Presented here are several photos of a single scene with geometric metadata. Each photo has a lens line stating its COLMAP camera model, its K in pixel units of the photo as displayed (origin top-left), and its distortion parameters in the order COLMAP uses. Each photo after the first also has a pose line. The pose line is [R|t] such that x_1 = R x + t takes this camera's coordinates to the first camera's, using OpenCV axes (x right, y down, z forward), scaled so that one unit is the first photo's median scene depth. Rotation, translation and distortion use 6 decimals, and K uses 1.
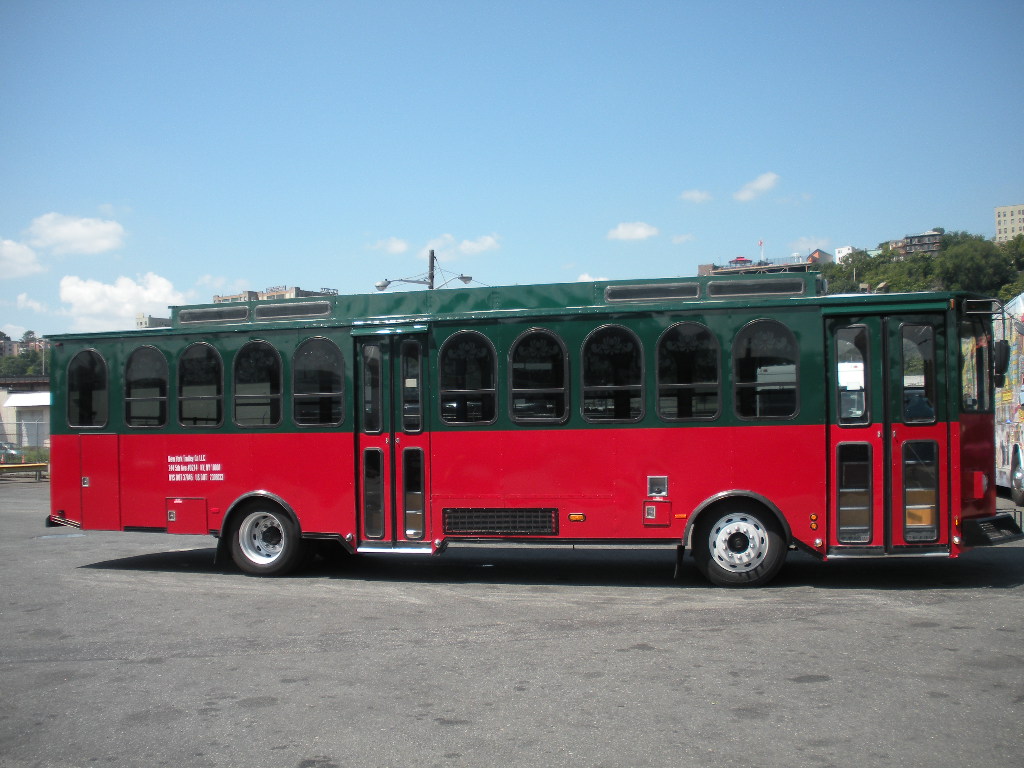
lens RADIAL K [[1096.6, 0, 512.0], [0, 1096.6, 384.0], [0, 0, 1]] dist [-0.272206, 0.306443]
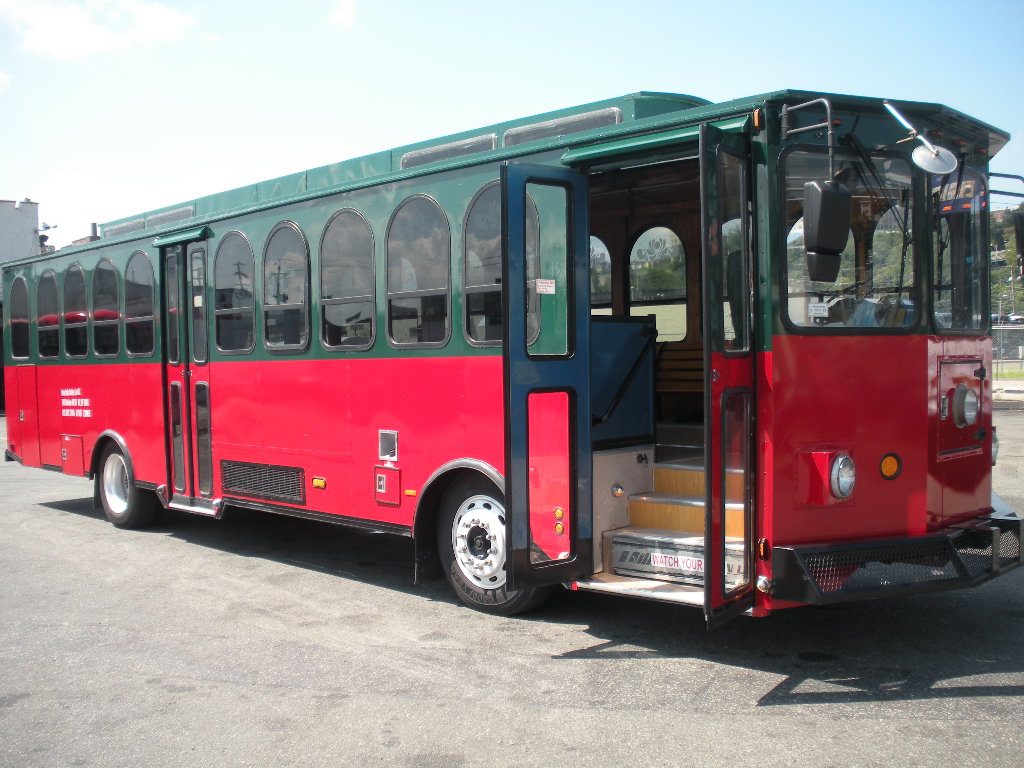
lens RADIAL K [[1096.6, 0, 512.0], [0, 1096.6, 384.0], [0, 0, 1]] dist [-0.272206, 0.306443]
pose [[0.877967, 0.010613, -0.478603, 0.489602], [0.024924, 0.997385, 0.067838, 0.011978], [0.478071, -0.071488, 0.875407, 0.426595]]
